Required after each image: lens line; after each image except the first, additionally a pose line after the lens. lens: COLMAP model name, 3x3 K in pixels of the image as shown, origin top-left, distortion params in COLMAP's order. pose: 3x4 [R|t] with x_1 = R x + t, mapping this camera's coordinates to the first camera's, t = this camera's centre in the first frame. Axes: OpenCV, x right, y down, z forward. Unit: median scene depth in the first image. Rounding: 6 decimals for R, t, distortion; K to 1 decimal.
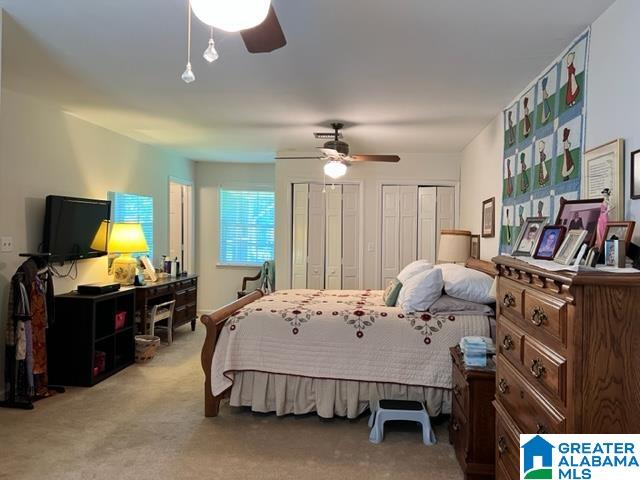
lens RADIAL K [[479.1, 0, 320.2], [0, 479.1, 241.7], [0, 0, 1]] dist [0.049732, -0.064051]
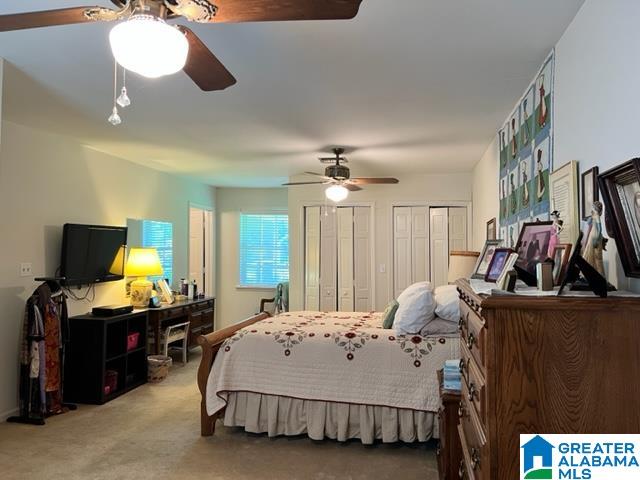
lens RADIAL K [[479.1, 0, 315.7], [0, 479.1, 243.7], [0, 0, 1]] dist [0.049732, -0.064051]
pose [[0.995938, -0.012194, -0.089208, 0.093809], [0.008618, 0.999148, -0.040368, -0.002853], [0.089624, 0.039435, 0.995195, -0.017140]]
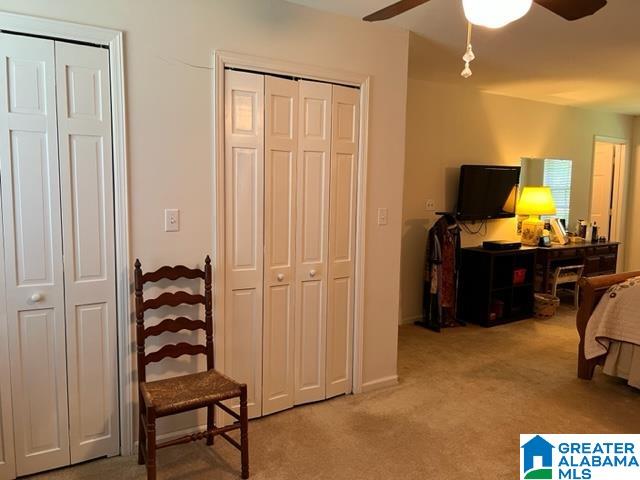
lens RADIAL K [[479.1, 0, 320.0], [0, 479.1, 240.9], [0, 0, 1]] dist [0.049732, -0.064051]
pose [[0.631734, 0.071141, -0.771914, 0.170687], [-0.015447, 0.996738, 0.079219, 0.004026], [0.775031, -0.038121, 0.630772, -0.048162]]
